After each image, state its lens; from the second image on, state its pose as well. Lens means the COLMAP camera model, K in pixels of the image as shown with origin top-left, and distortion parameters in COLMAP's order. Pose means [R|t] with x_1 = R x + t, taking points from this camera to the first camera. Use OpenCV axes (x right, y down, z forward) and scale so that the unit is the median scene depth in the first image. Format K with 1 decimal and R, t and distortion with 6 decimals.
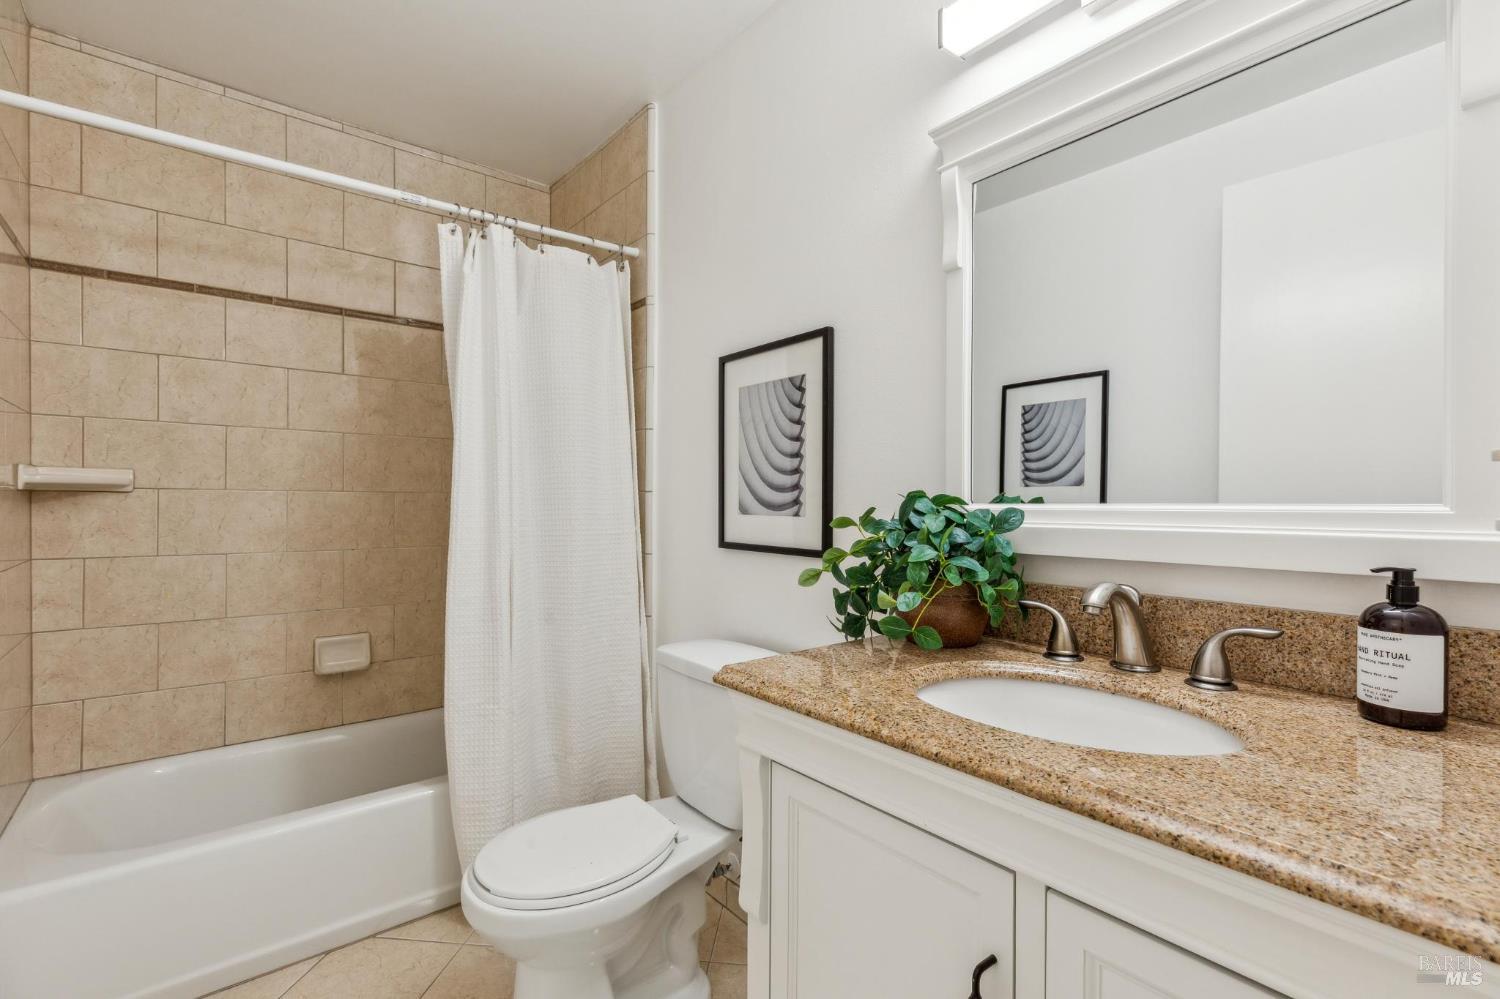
lens RADIAL K [[673.5, 0, 750.0], [0, 673.5, 499.5], [0, 0, 1]] dist [0.003459, 0.000296]
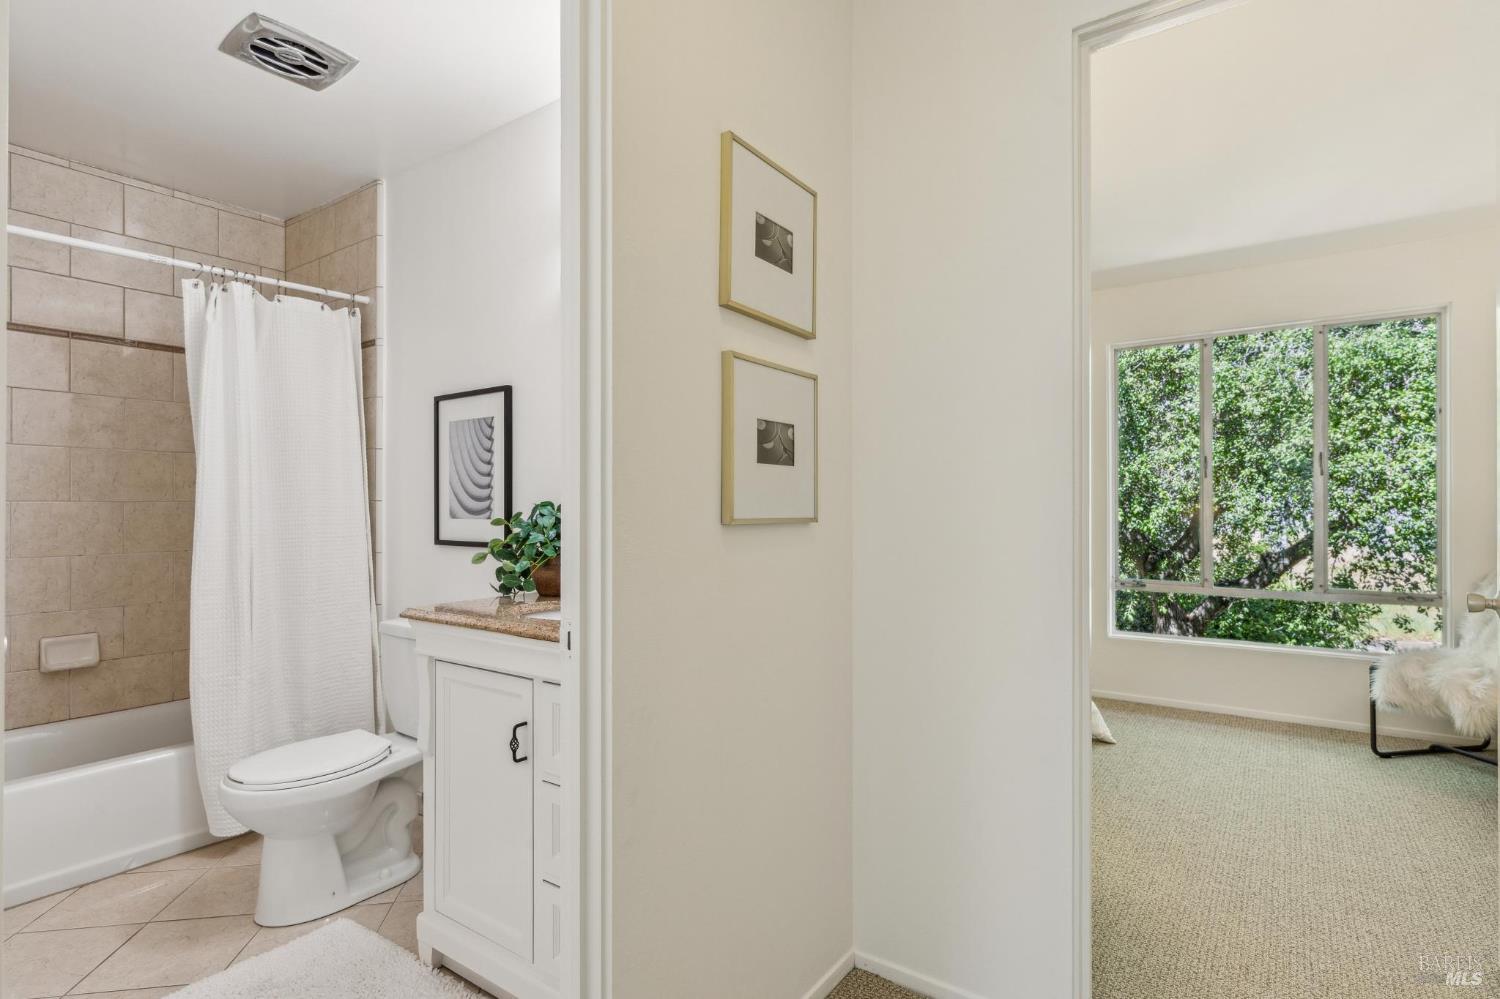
lens RADIAL K [[761.3, 0, 750.0], [0, 761.3, 499.5], [0, 0, 1]] dist [-0.002622, -0.000334]
pose [[0.964771, -0.004141, 0.263058, 0.143012], [0.005535, 0.999974, -0.004560, -0.004193], [-0.263033, 0.005855, 0.964769, -0.522697]]
